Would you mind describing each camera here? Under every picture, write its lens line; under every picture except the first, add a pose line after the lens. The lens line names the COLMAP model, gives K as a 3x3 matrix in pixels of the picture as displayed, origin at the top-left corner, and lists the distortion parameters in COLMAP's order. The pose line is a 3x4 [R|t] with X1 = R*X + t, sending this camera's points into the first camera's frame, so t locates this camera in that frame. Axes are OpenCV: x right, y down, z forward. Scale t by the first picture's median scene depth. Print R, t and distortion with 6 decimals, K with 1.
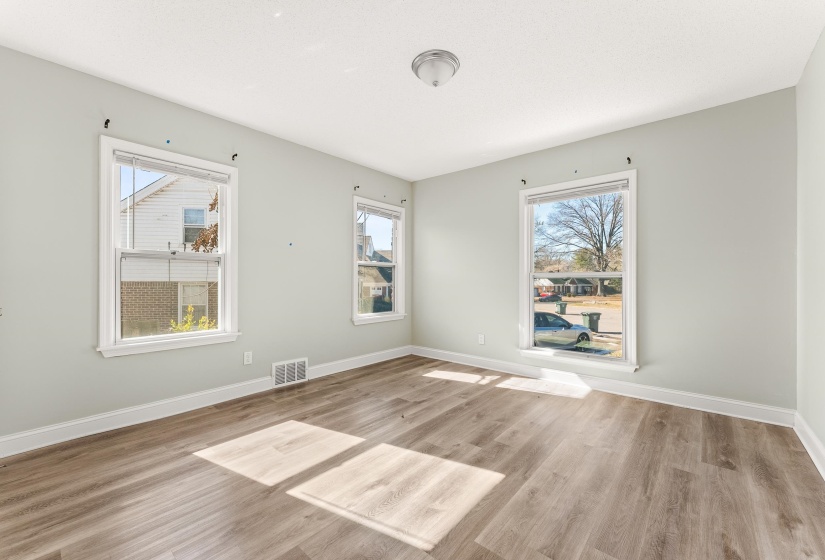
lens RADIAL K [[332.2, 0, 414.0], [0, 332.2, 280.1], [0, 0, 1]] dist [0.000215, 0.000081]
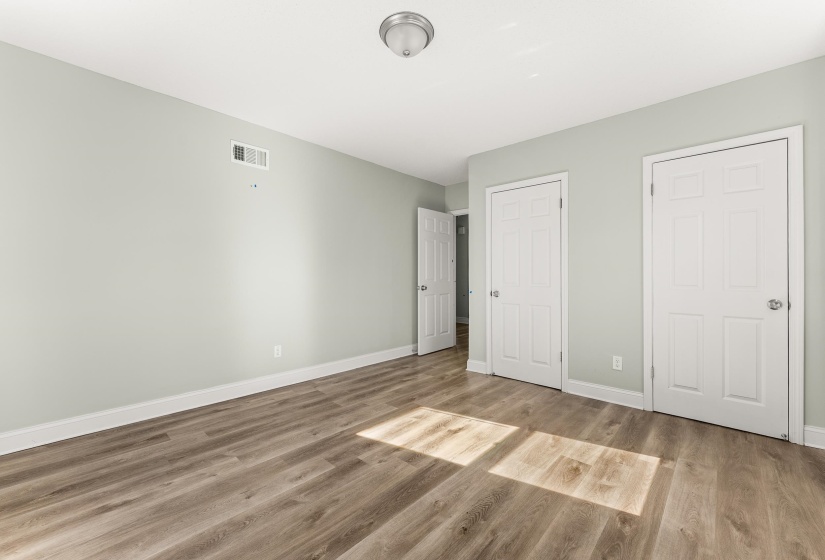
lens RADIAL K [[332.2, 0, 414.0], [0, 332.2, 280.1], [0, 0, 1]] dist [0.000215, 0.000081]
pose [[-0.999441, -0.002539, 0.033338, 0.014738], [-0.002310, 0.999974, 0.006902, 0.001200], [-0.033354, 0.006821, -0.999420, 1.974137]]
